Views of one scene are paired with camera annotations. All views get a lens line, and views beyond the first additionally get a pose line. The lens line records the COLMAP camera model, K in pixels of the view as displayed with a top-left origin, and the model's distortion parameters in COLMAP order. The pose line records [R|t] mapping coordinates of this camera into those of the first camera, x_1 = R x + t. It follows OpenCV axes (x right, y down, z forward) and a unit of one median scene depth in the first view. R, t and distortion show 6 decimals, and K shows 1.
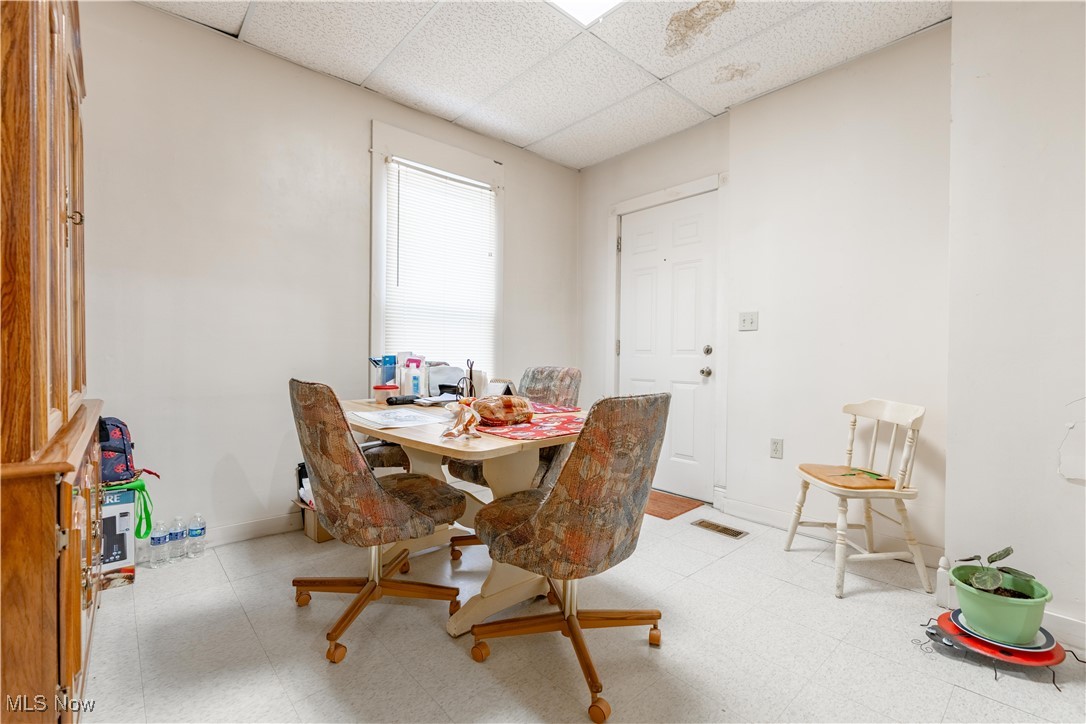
lens RADIAL K [[481.8, 0, 545.5], [0, 481.8, 362.7], [0, 0, 1]] dist [-0.003666, 0.002328]
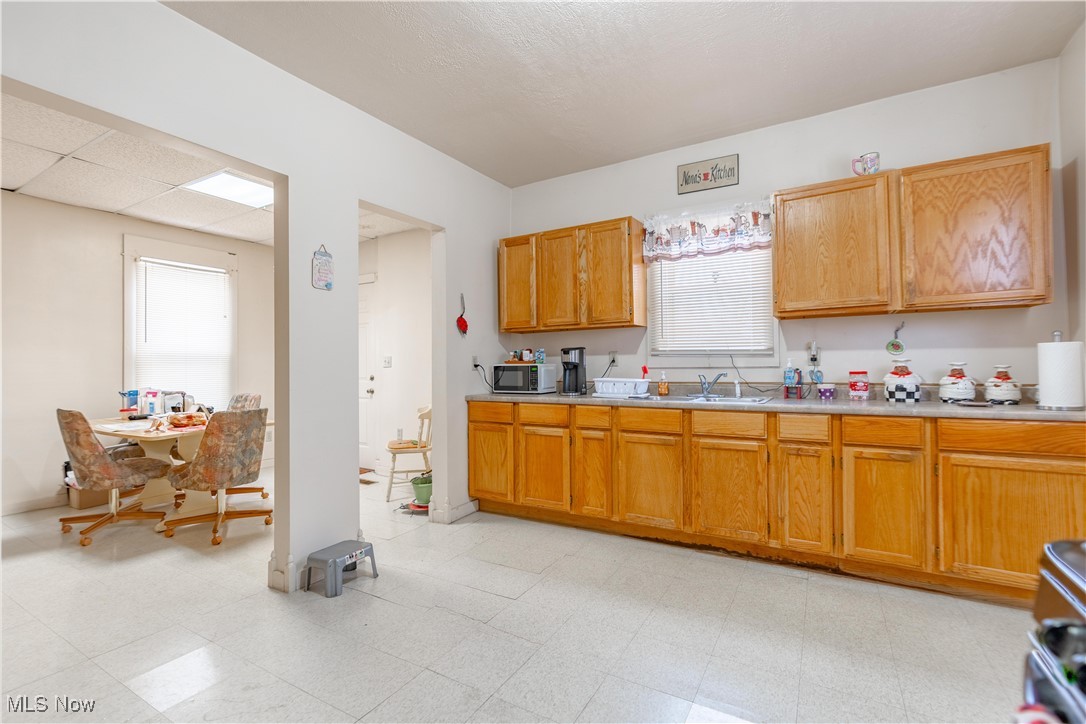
lens RADIAL K [[481.8, 0, 541.1], [0, 481.8, 361.8], [0, 0, 1]] dist [-0.003666, 0.002328]
pose [[0.955646, -0.015405, 0.294116, 0.555857], [0.020390, 0.999696, -0.013891, -0.064320], [-0.293812, 0.019272, 0.955669, -1.035802]]
